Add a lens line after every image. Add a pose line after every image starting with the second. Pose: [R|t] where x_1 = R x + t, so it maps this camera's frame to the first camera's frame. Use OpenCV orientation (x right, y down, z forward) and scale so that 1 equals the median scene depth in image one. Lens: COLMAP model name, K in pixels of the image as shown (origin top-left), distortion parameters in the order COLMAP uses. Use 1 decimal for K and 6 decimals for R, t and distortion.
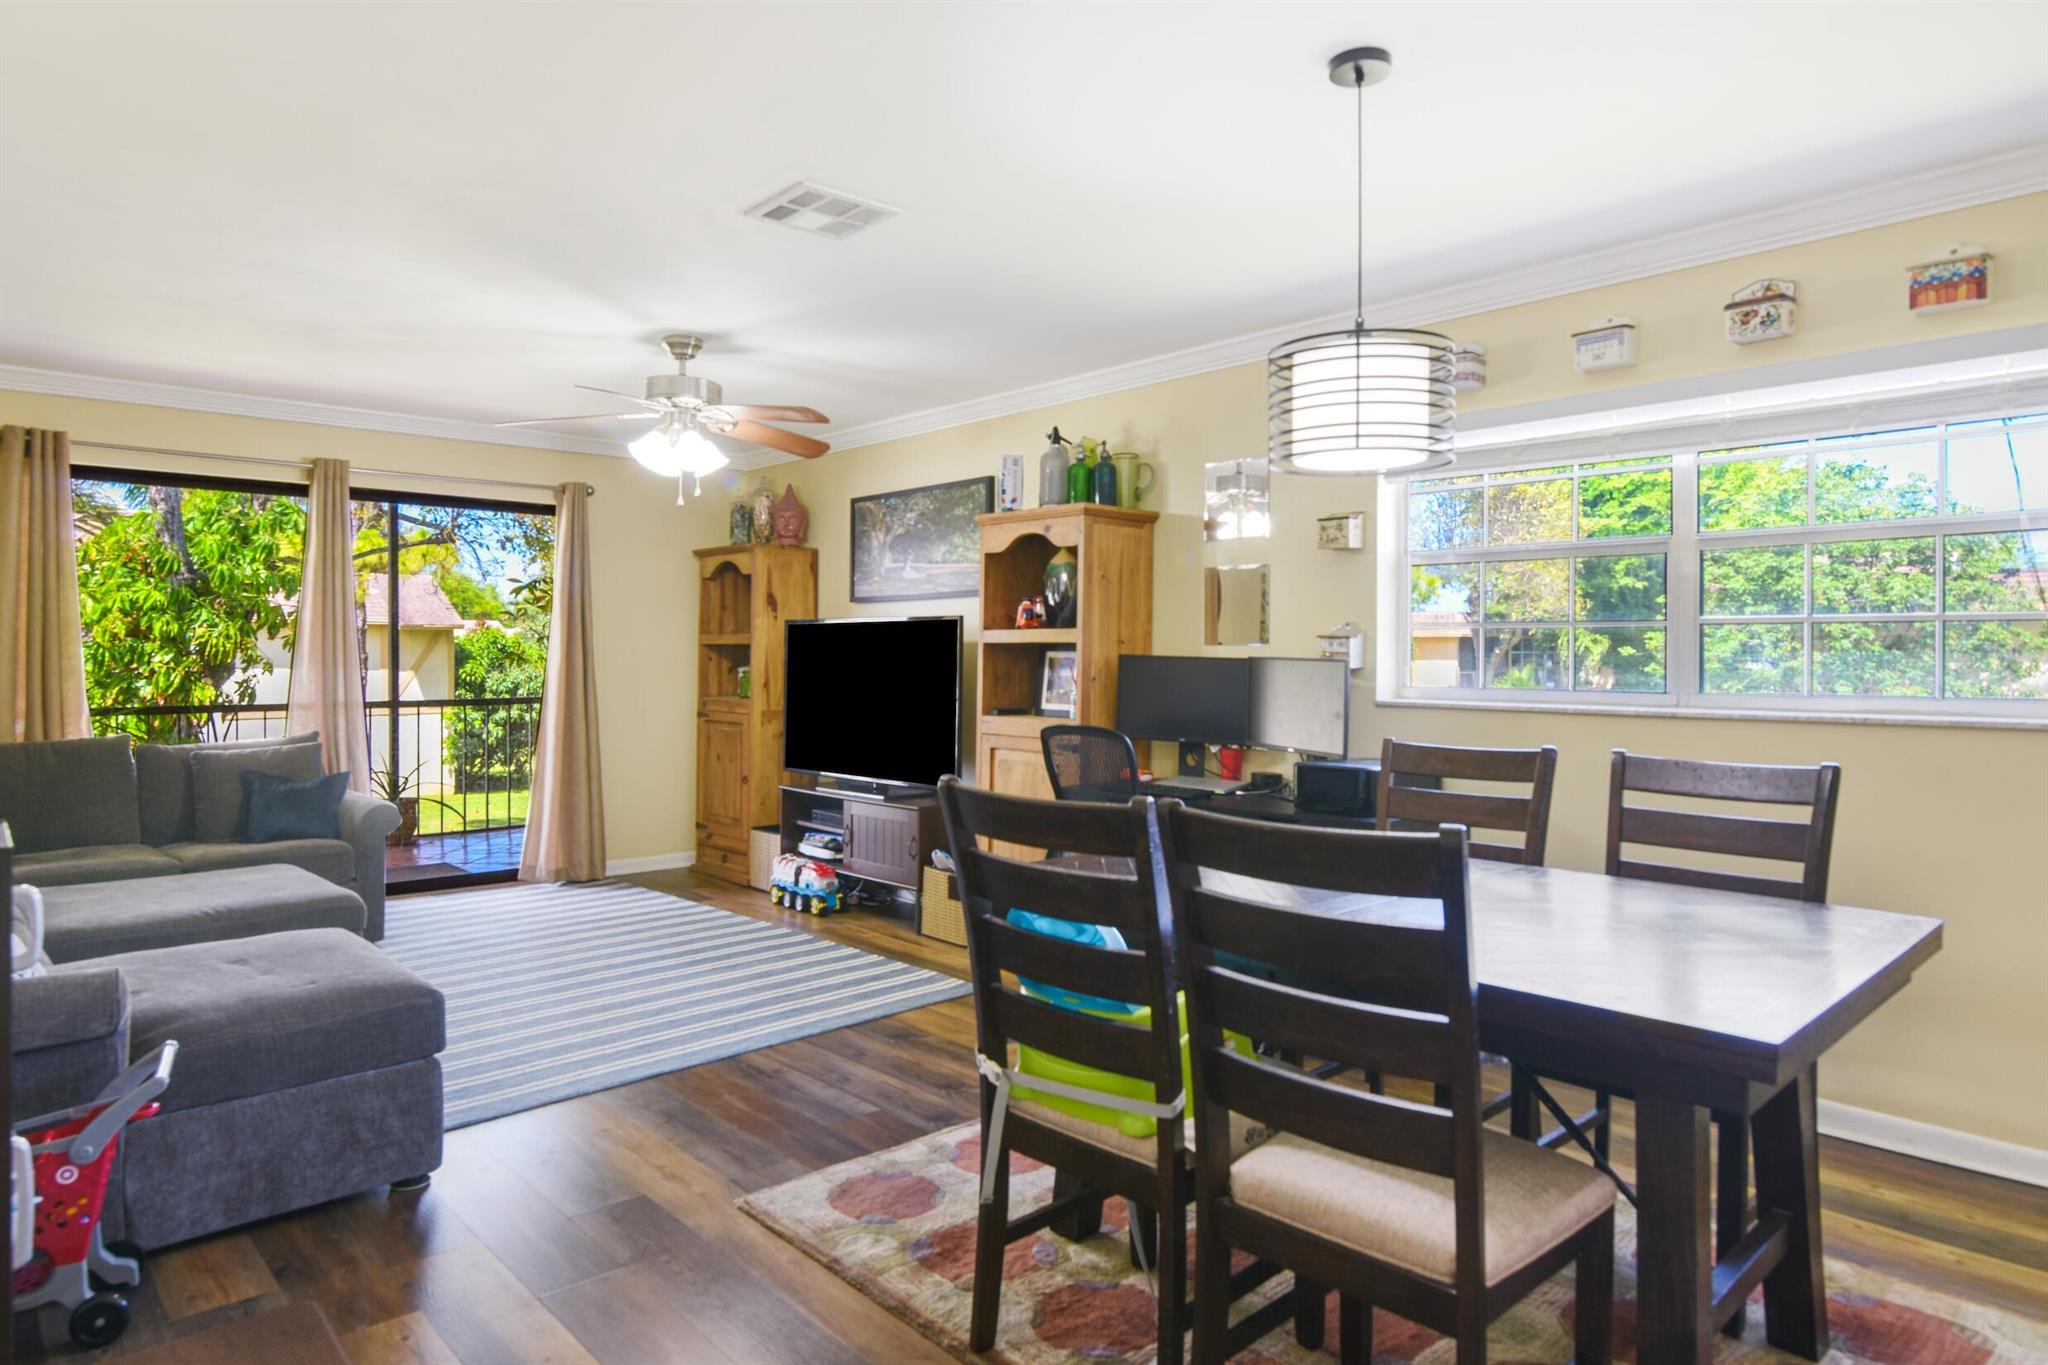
lens RADIAL K [[1208.0, 0, 939.3], [0, 1208.0, 656.3], [0, 0, 1]] dist [0.013711, -0.003299]
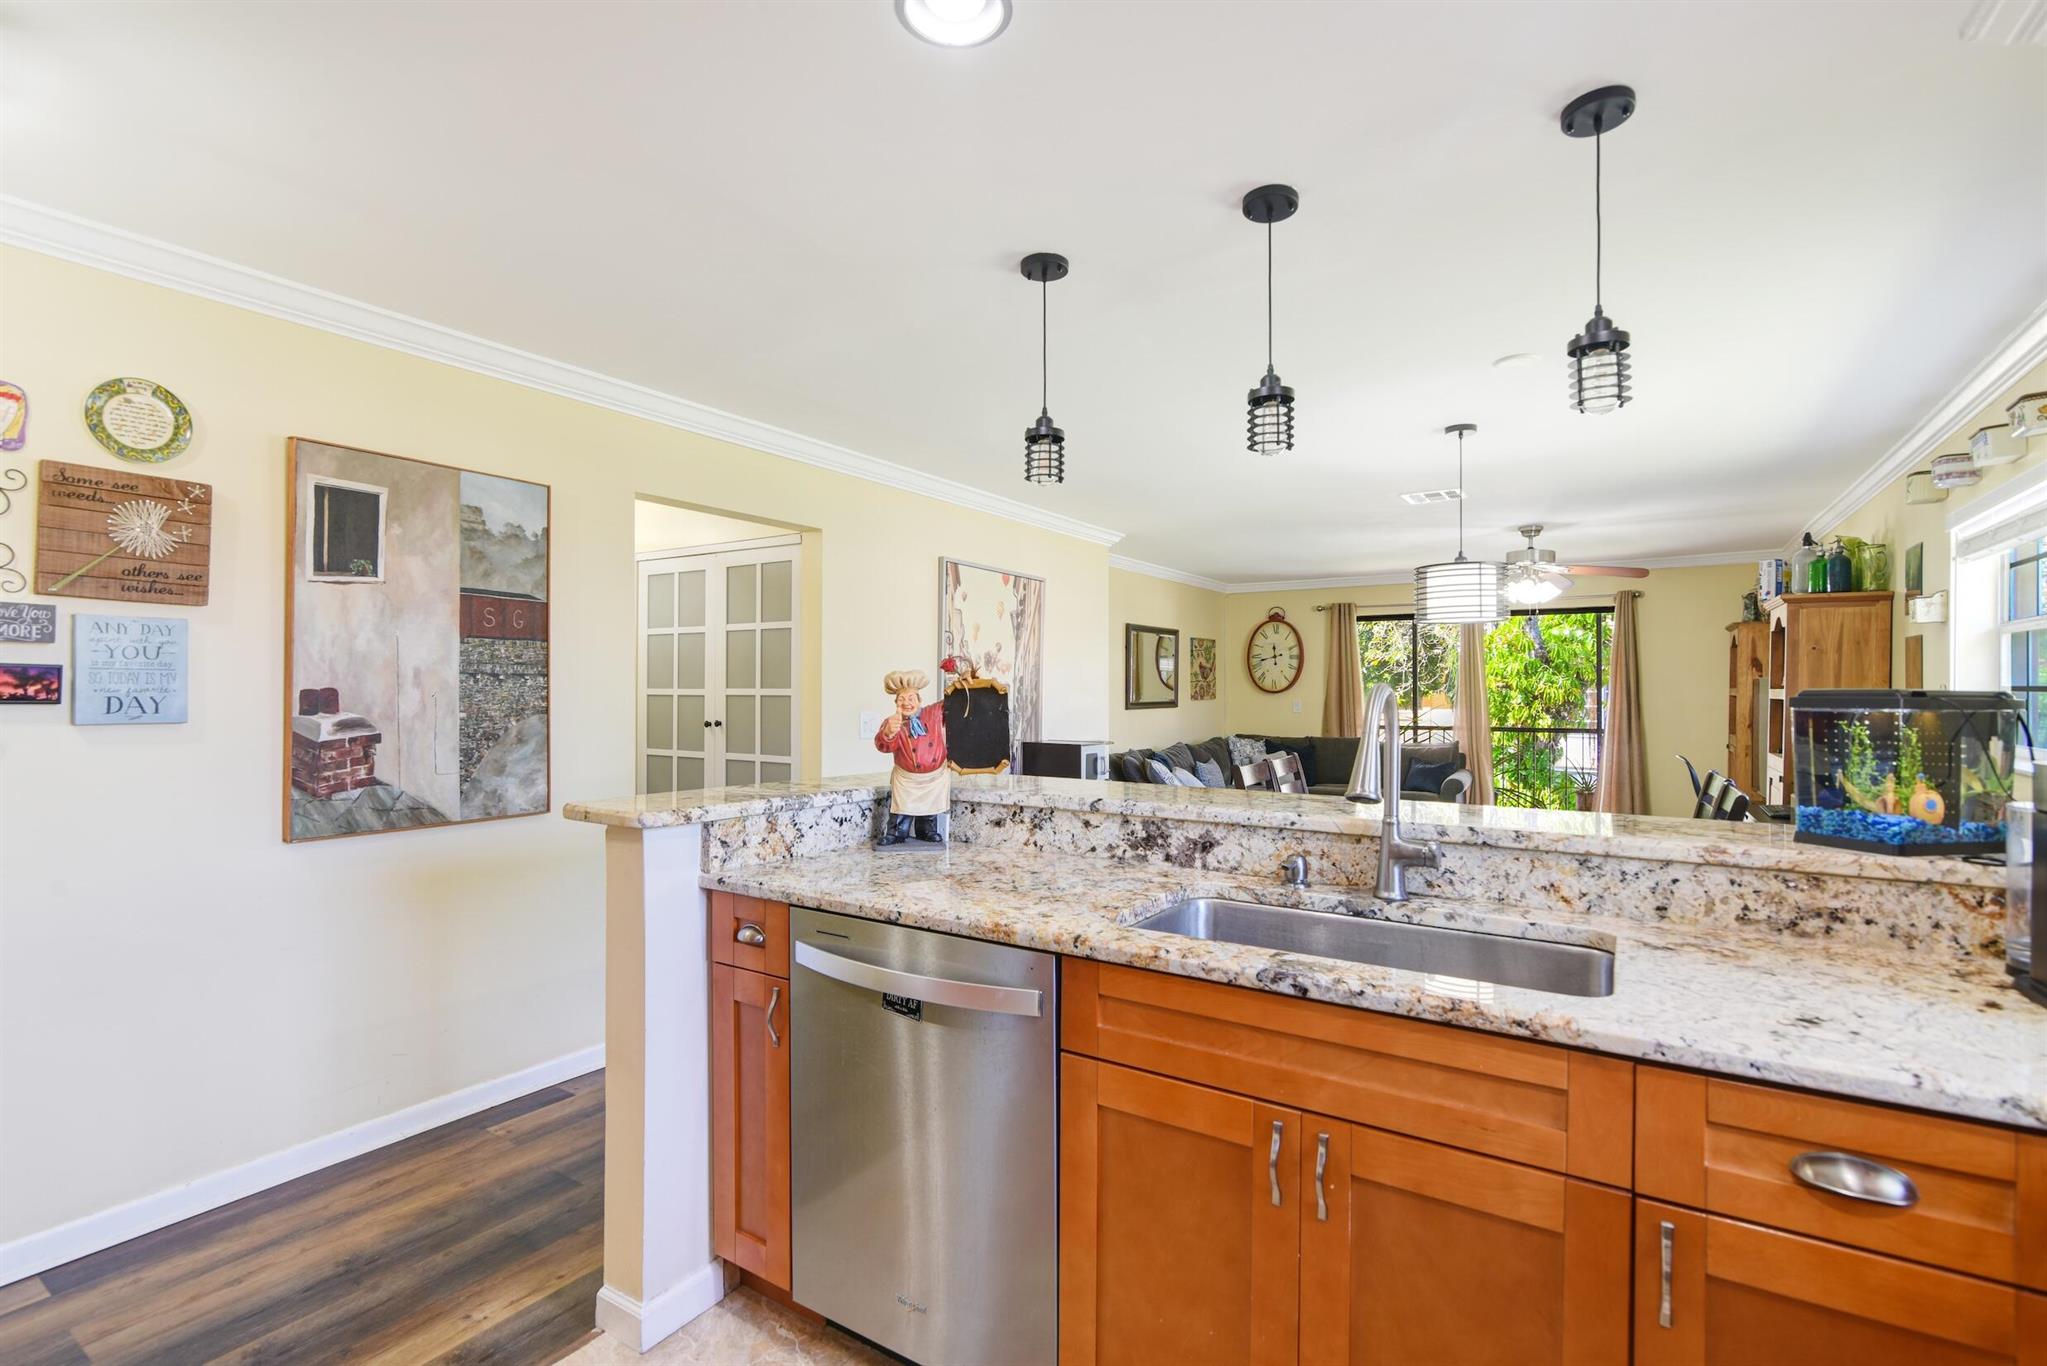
lens RADIAL K [[939.7, 0, 1030.2], [0, 939.7, 680.5], [0, 0, 1]] dist [-0.009823, 0.000234]
pose [[0.269227, -0.011446, -0.963009, 0.722915], [-0.002242, 0.999919, -0.012512, -0.013707], [0.963074, 0.005528, 0.269179, -0.063880]]
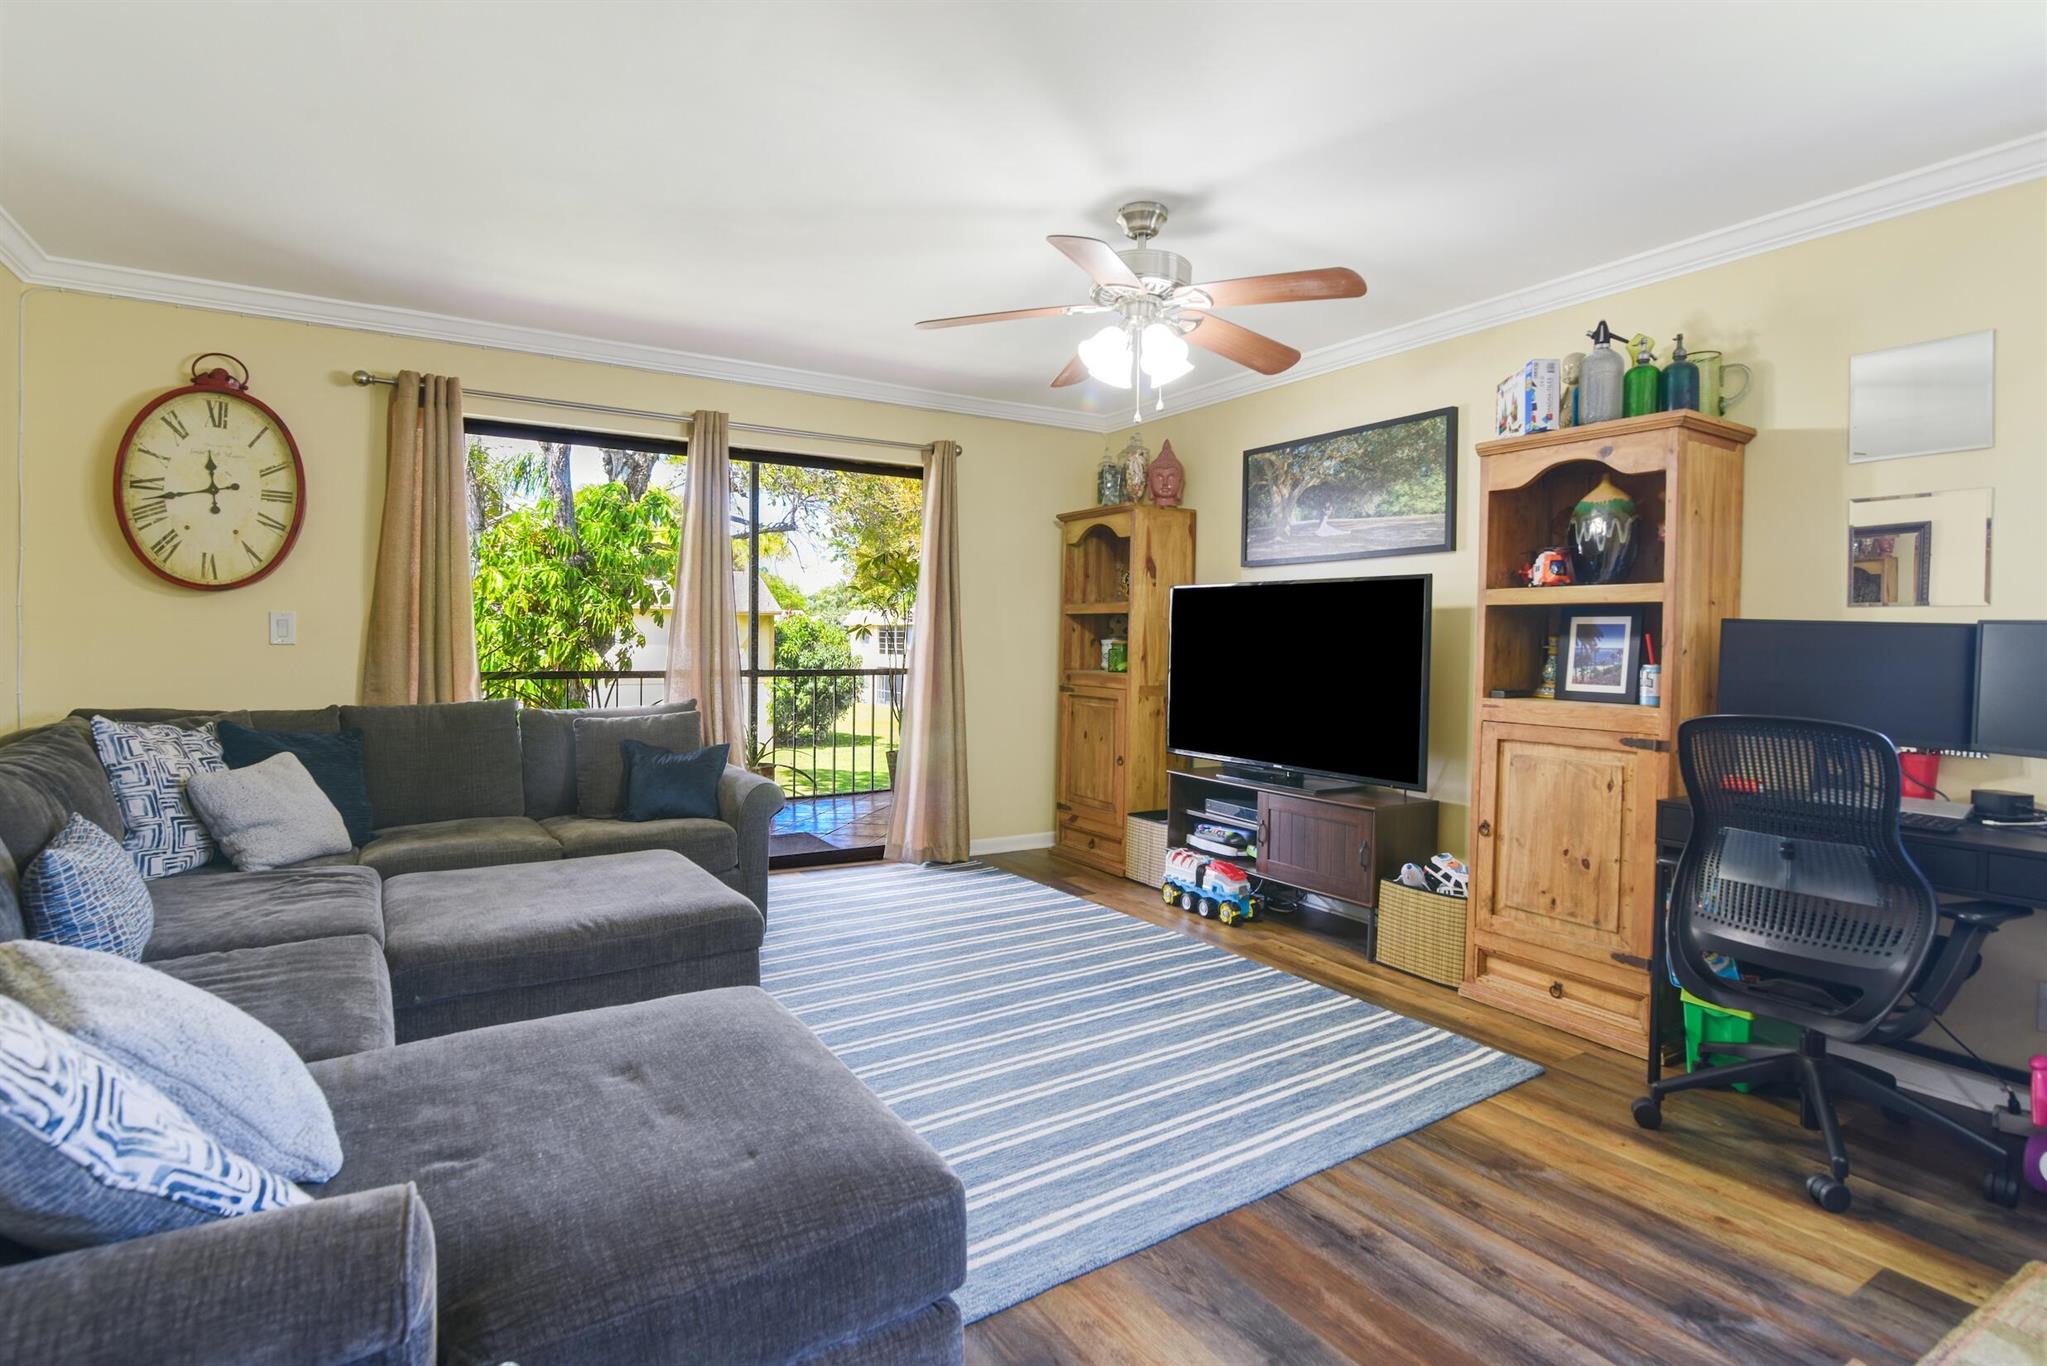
lens RADIAL K [[985.5, 0, 949.3], [0, 985.5, 645.7], [0, 0, 1]] dist [-0.000918, -0.000326]
pose [[0.980689, 0.010298, -0.195303, -0.159299], [-0.009667, 0.999945, 0.004183, 0.014150], [0.195335, -0.002214, 0.980734, 0.268428]]
